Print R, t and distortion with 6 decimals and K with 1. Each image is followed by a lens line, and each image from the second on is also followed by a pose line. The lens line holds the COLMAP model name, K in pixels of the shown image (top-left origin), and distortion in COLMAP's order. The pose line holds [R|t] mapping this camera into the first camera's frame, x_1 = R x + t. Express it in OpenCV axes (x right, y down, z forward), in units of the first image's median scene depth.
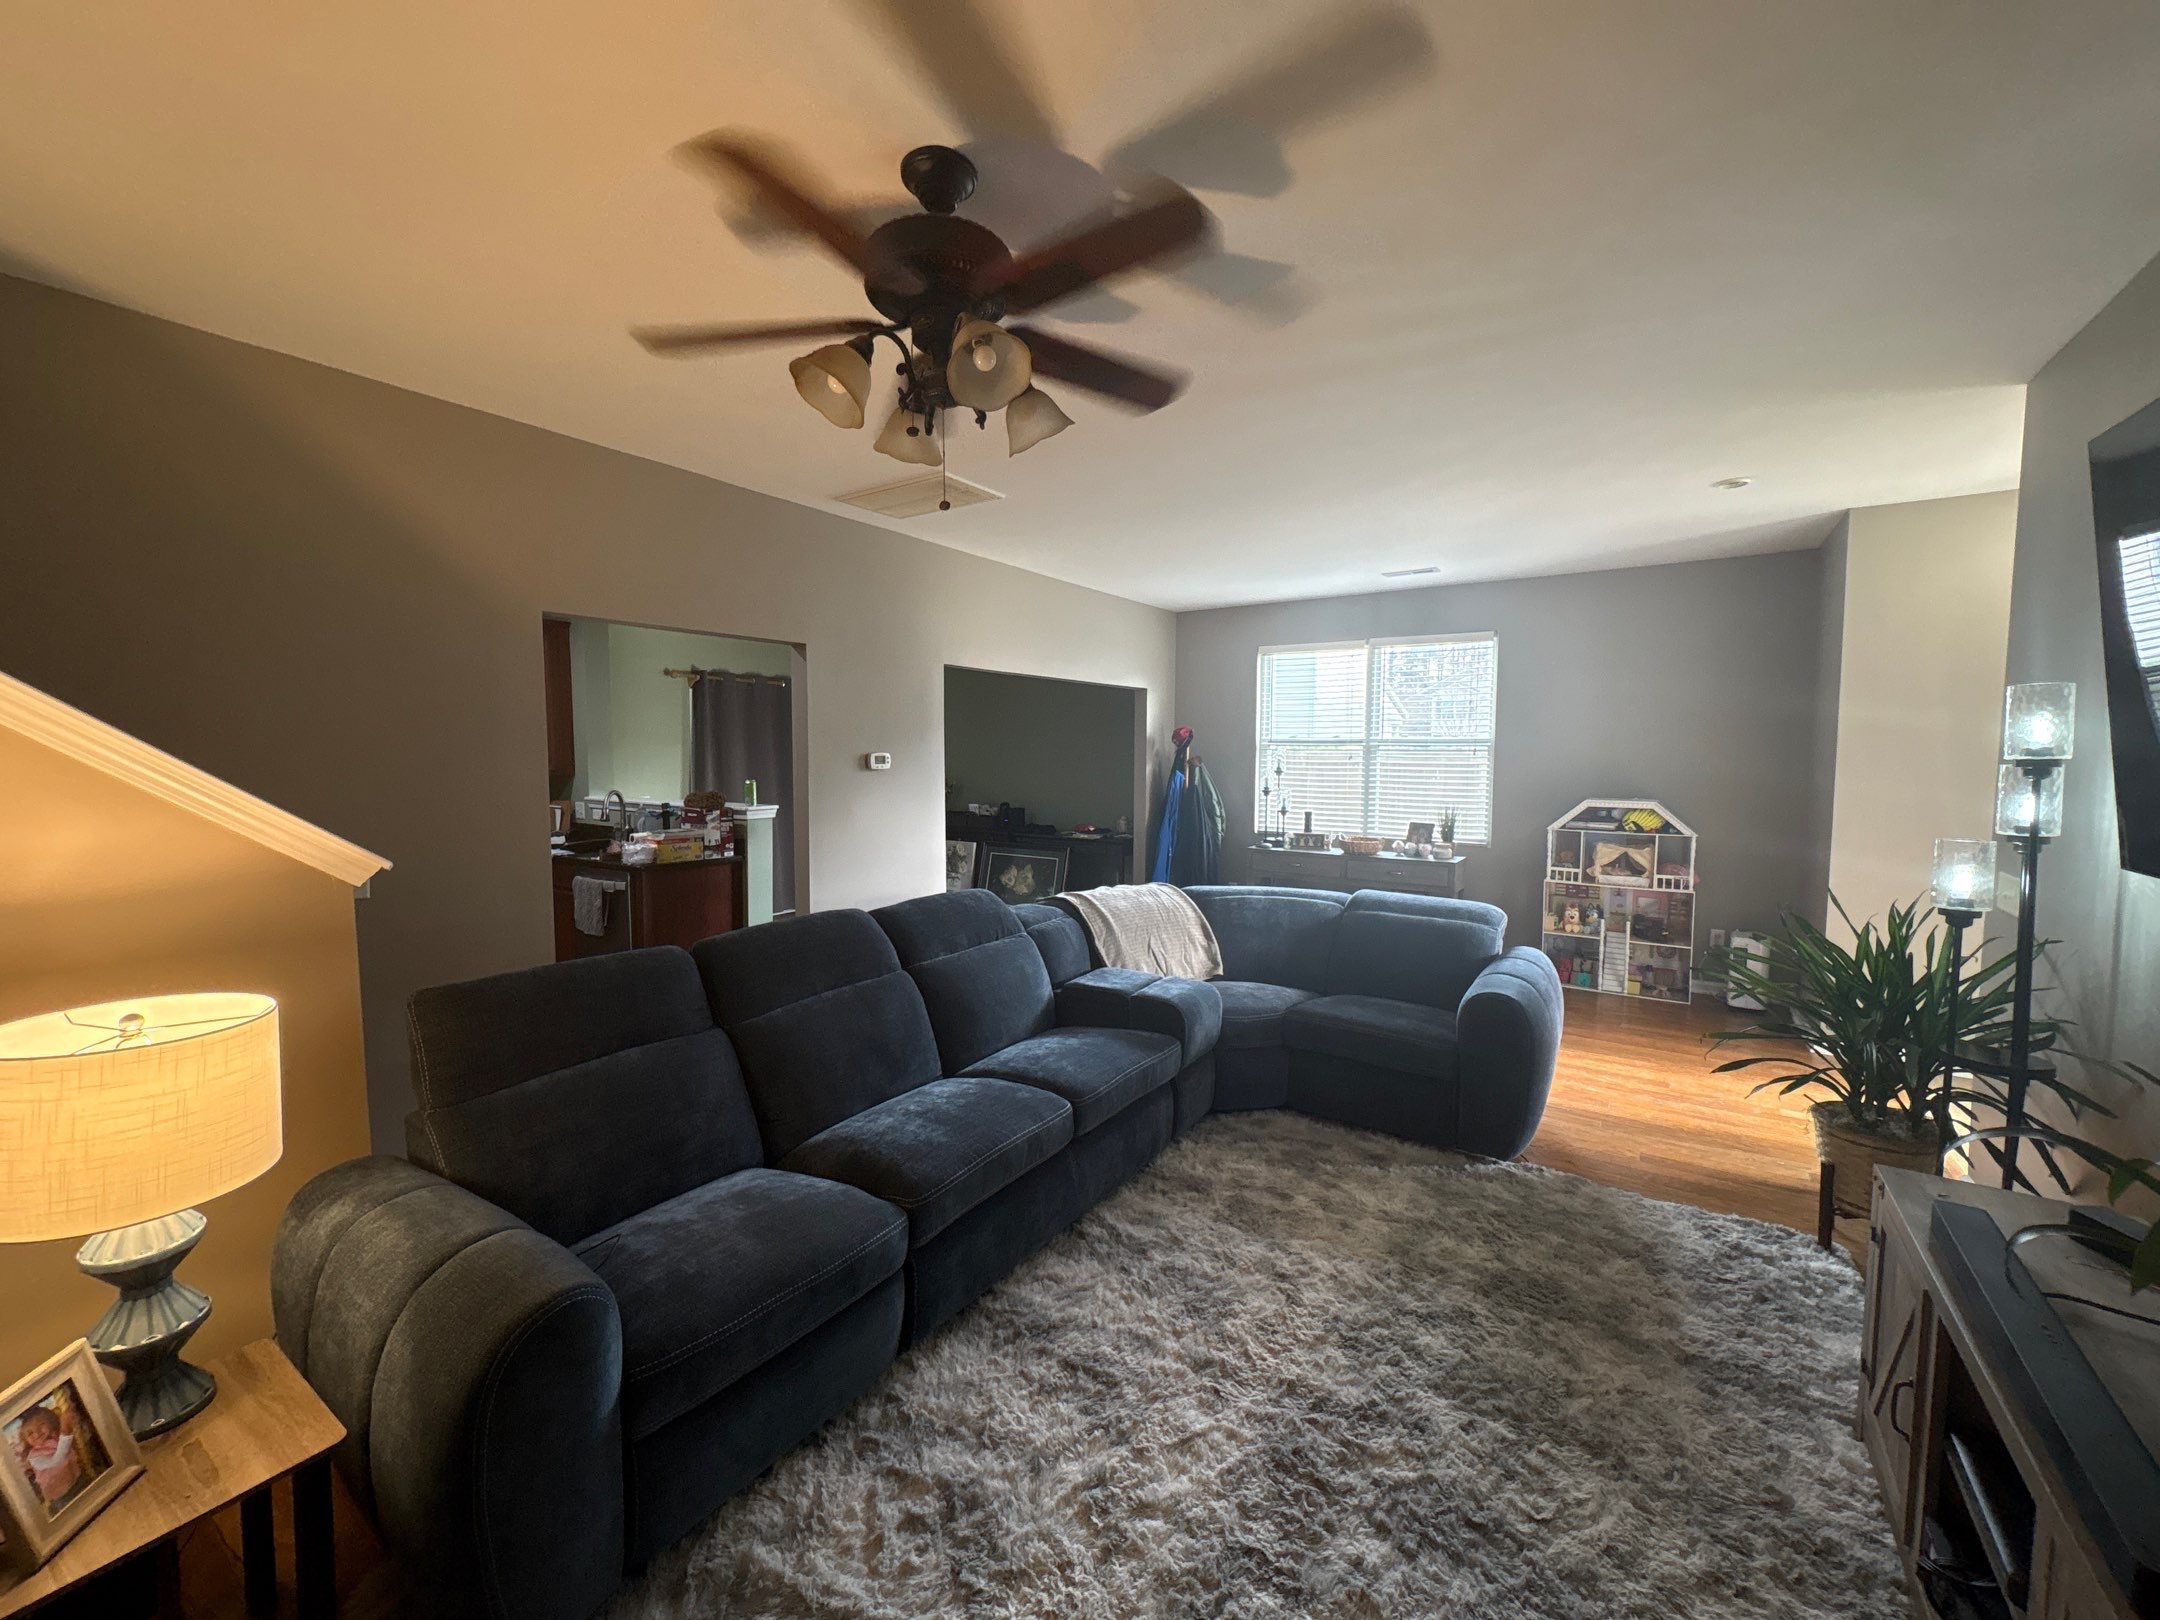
lens RADIAL K [[858.9, 0, 1077.3], [0, 858.9, 809.0], [0, 0, 1]] dist [0.000215, -0.000272]
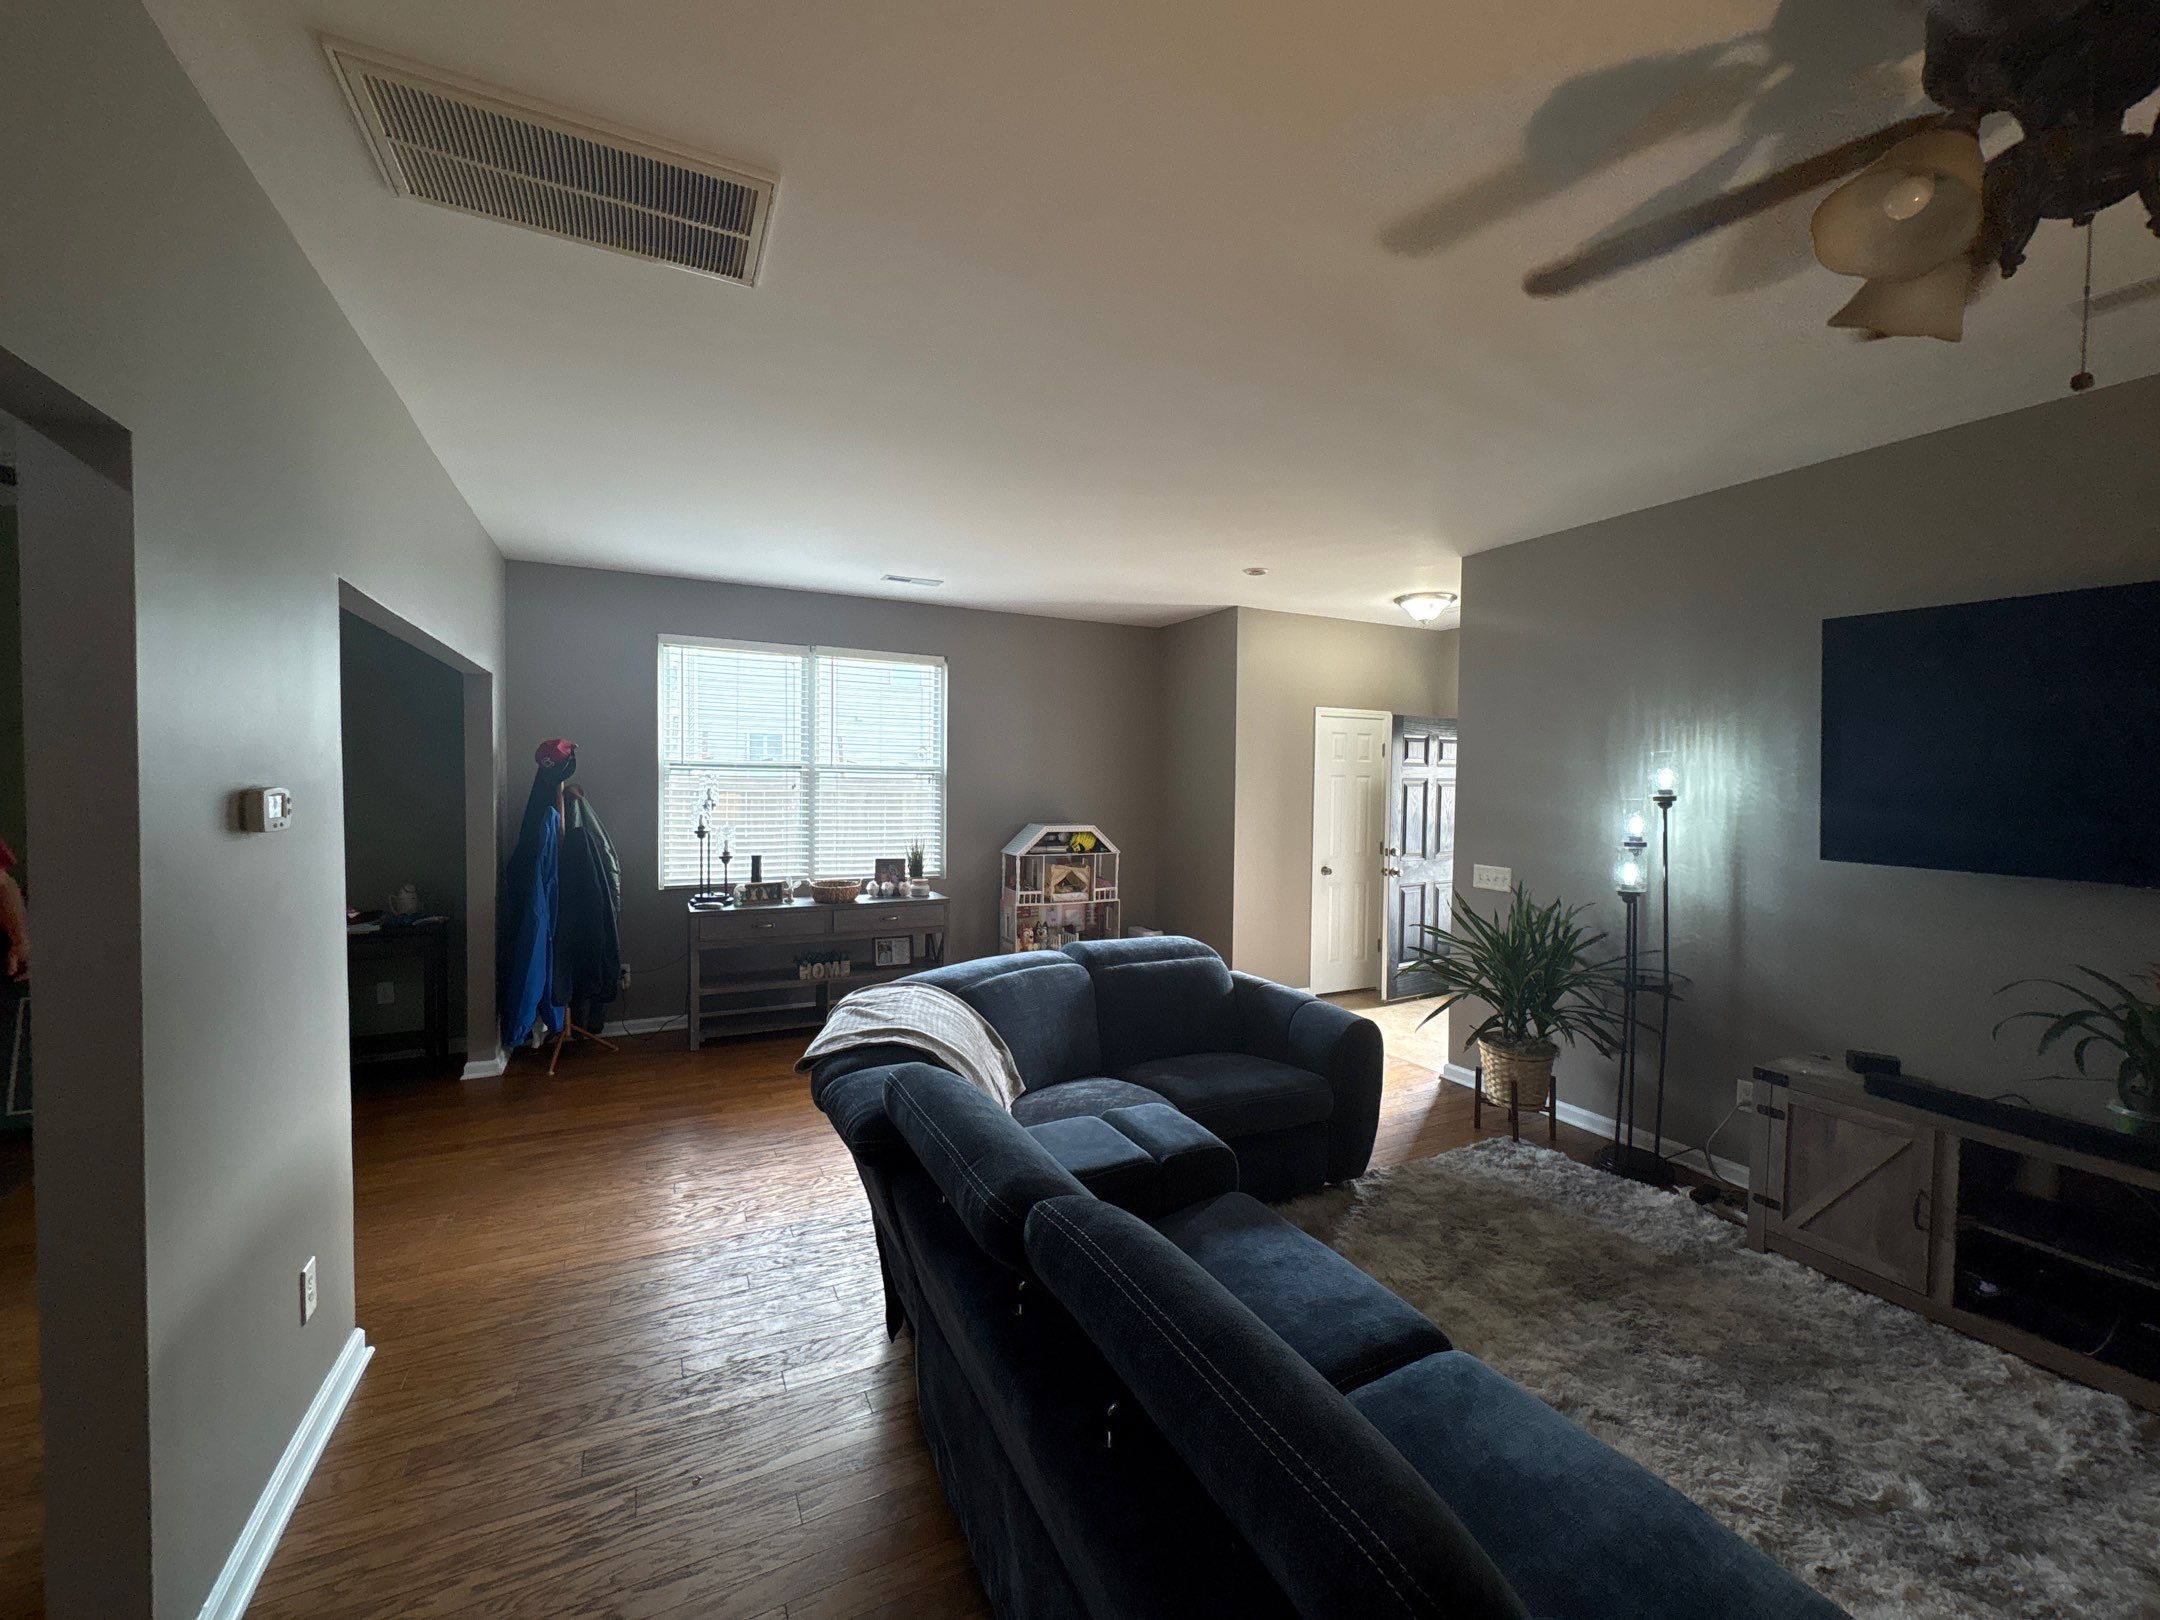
lens RADIAL K [[858.9, 0, 1077.3], [0, 858.9, 809.0], [0, 0, 1]] dist [0.000215, -0.000272]
pose [[0.483873, -0.026399, 0.874740, -0.327599], [0.046551, 0.998906, 0.004396, -0.034672], [-0.873899, 0.038593, 0.484573, 0.441018]]
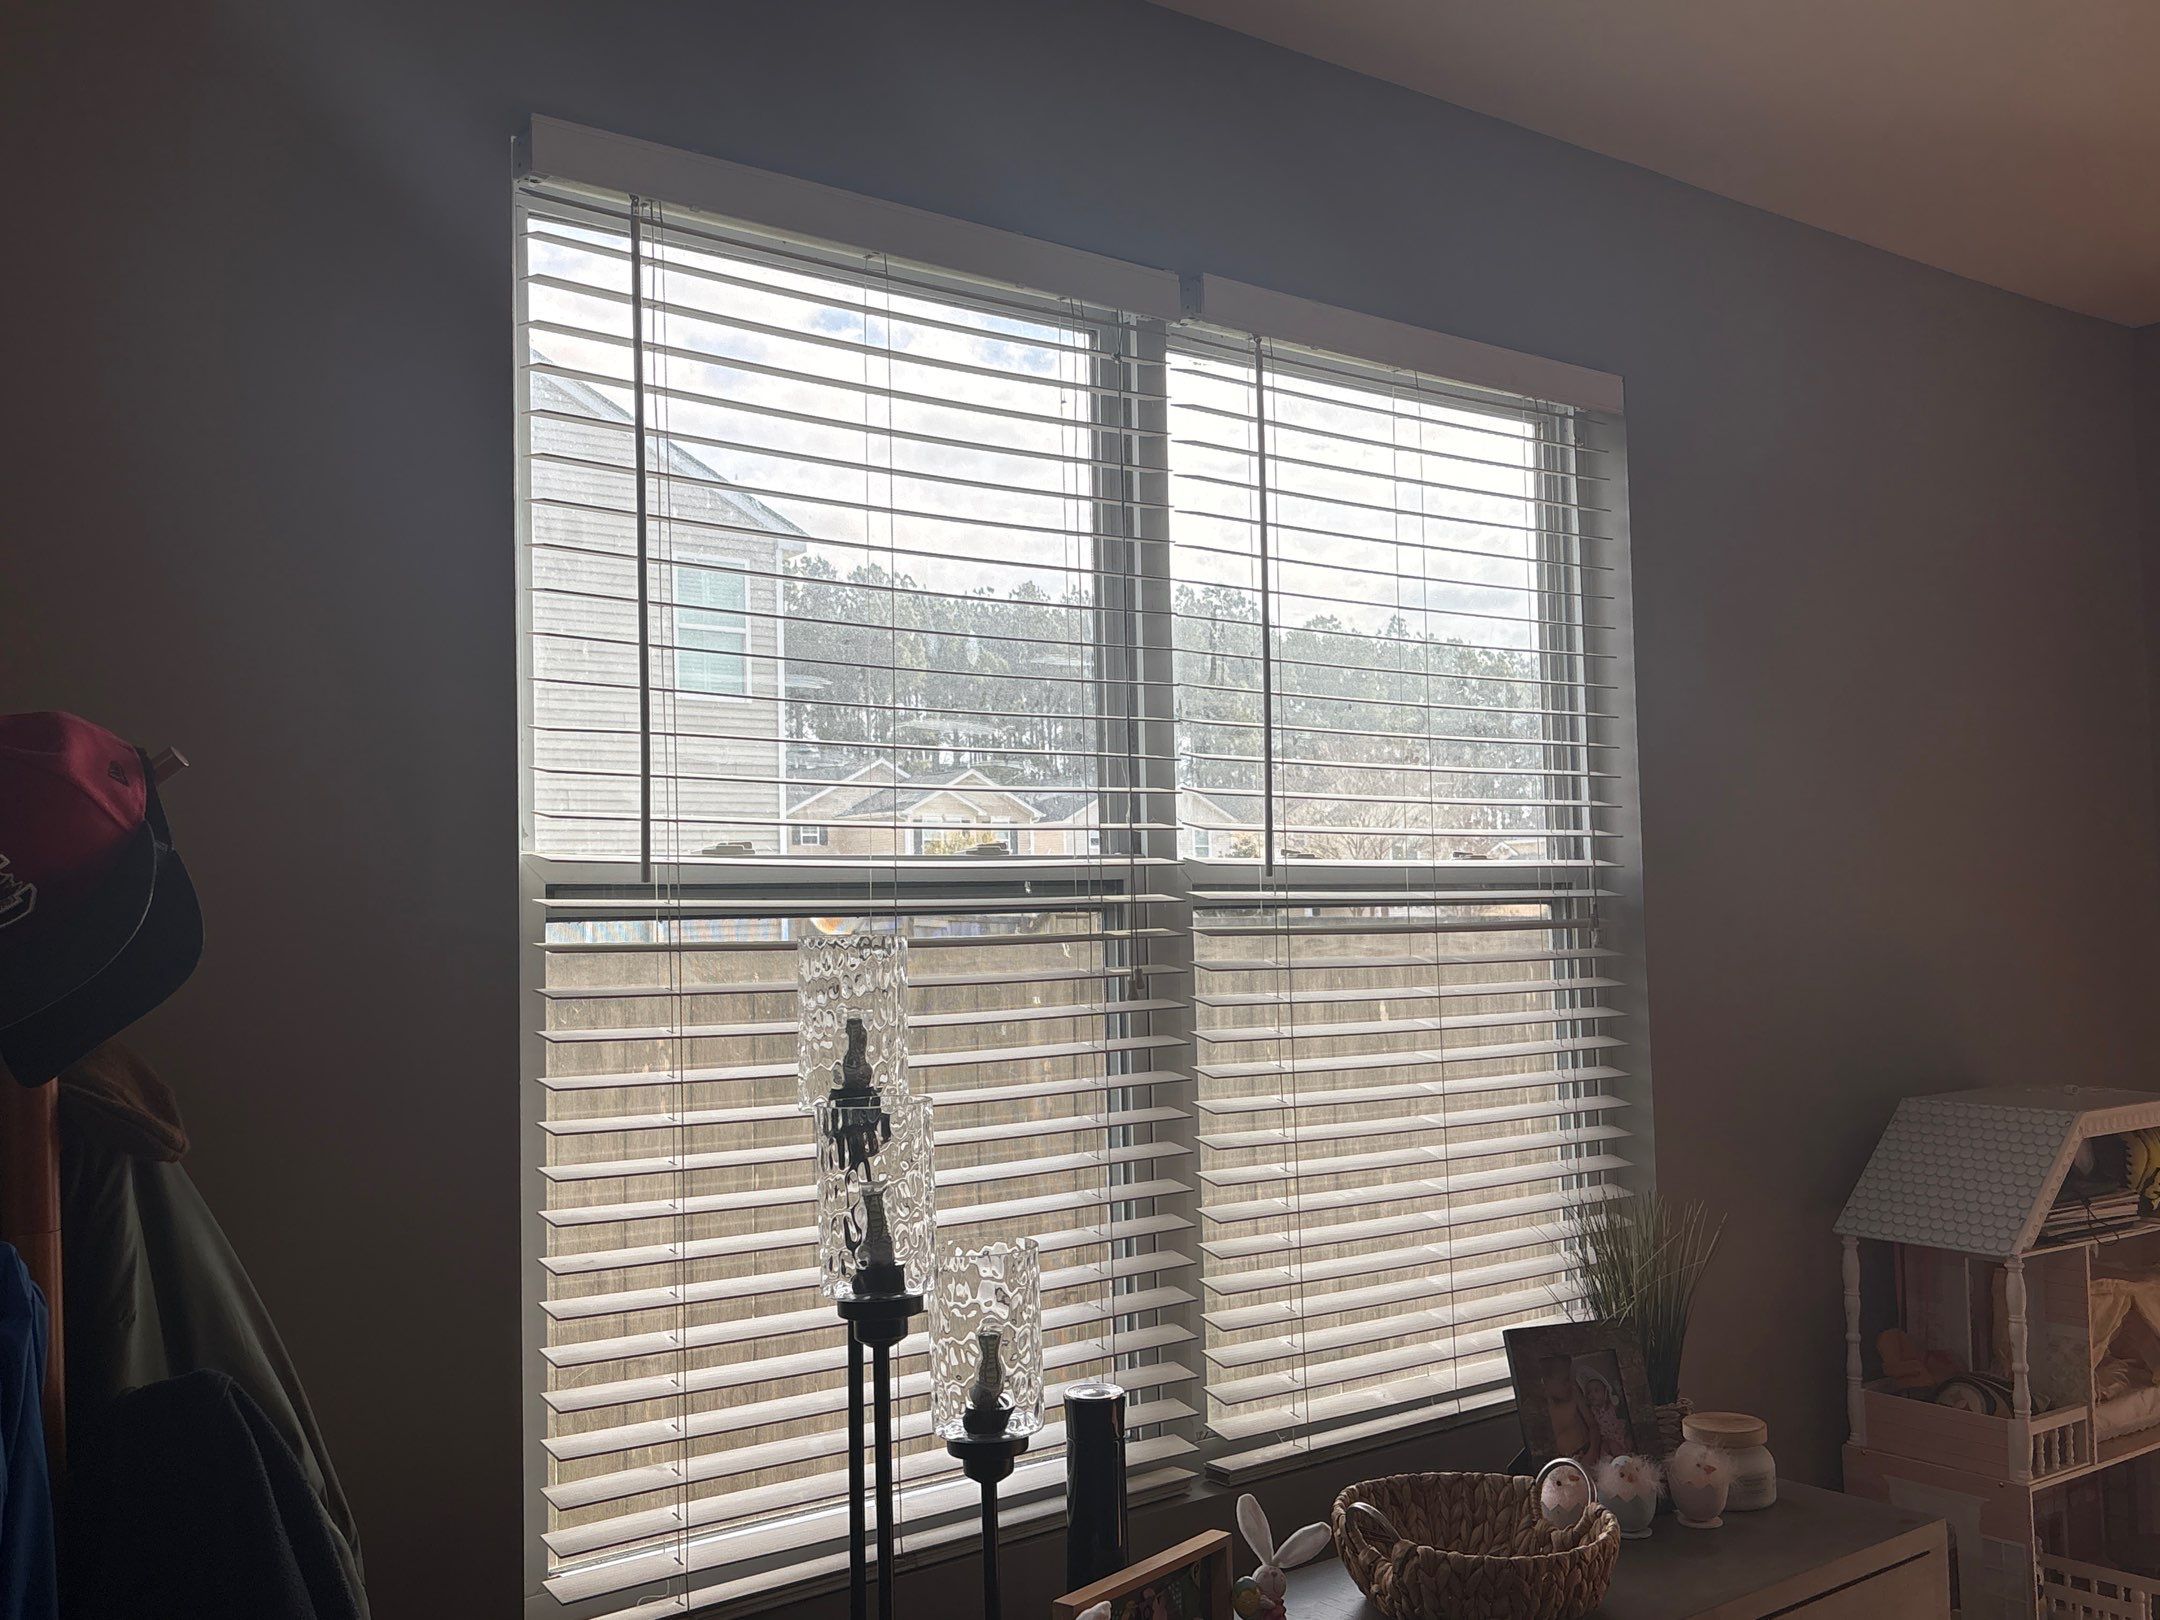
lens RADIAL K [[1937.5, 0, 1022.2], [0, 1937.5, 829.1], [0, 0, 1]] dist [0.002177, -0.001283]
pose [[0.332308, 0.034846, 0.942527, -0.027907], [0.090641, 0.993512, -0.068688, -0.079294], [-0.938805, 0.108257, 0.326994, 1.089201]]
